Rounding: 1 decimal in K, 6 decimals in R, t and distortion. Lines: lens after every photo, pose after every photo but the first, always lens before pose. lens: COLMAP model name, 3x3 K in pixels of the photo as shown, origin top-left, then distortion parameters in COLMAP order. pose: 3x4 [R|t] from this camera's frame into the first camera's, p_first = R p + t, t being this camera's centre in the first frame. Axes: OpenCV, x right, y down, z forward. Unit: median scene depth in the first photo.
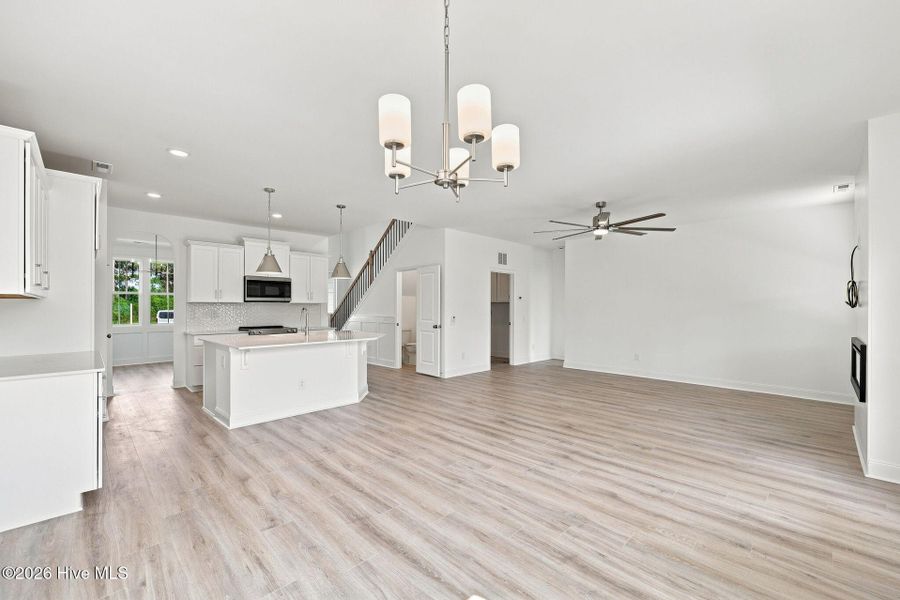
lens RADIAL K [[364.4, 0, 448.0], [0, 364.4, 308.4], [0, 0, 1]] dist [-0.003497, 0.001385]
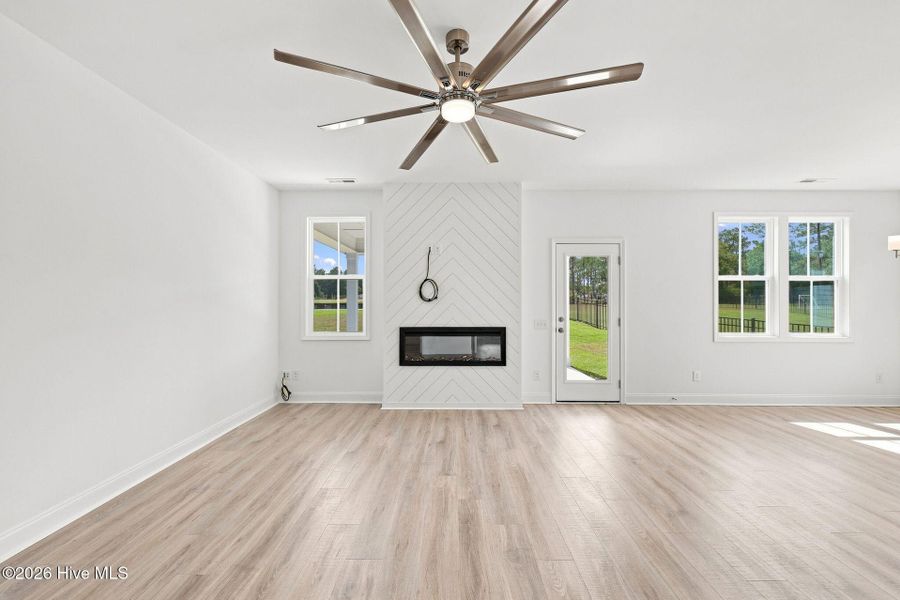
lens RADIAL K [[364.4, 0, 448.2], [0, 364.4, 301.1], [0, 0, 1]] dist [-0.003497, 0.001385]
pose [[-0.705269, -0.002728, 0.708935, 0.137767], [-0.003781, 0.999993, 0.000087, -0.003109], [-0.708930, -0.002619, -0.705274, 1.210104]]
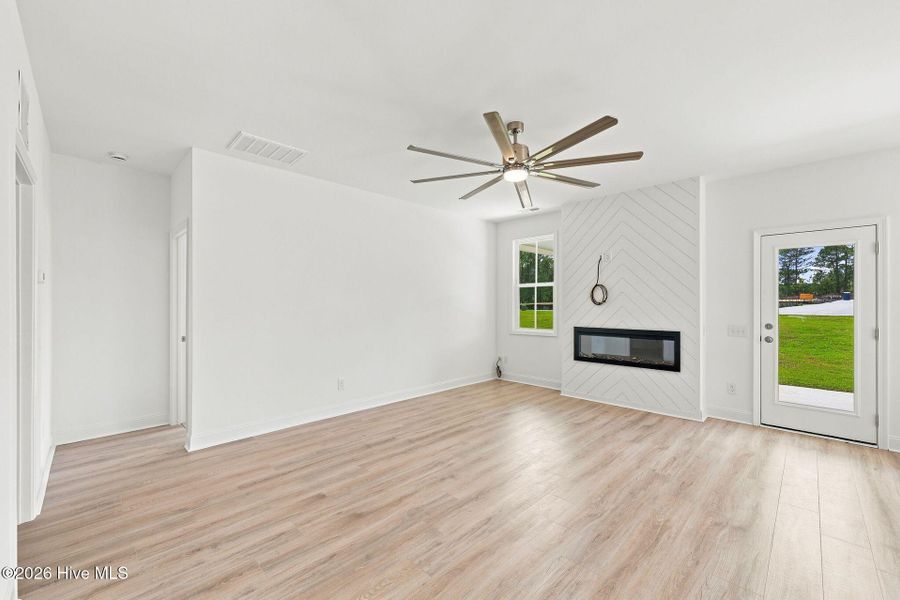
lens RADIAL K [[364.4, 0, 450.9], [0, 364.4, 301.2], [0, 0, 1]] dist [-0.003497, 0.001385]
pose [[-0.009437, 0.000776, 0.999955, -0.148492], [0.001089, 0.999999, -0.000765, -0.010231], [-0.999955, 0.001081, -0.009437, 1.043034]]
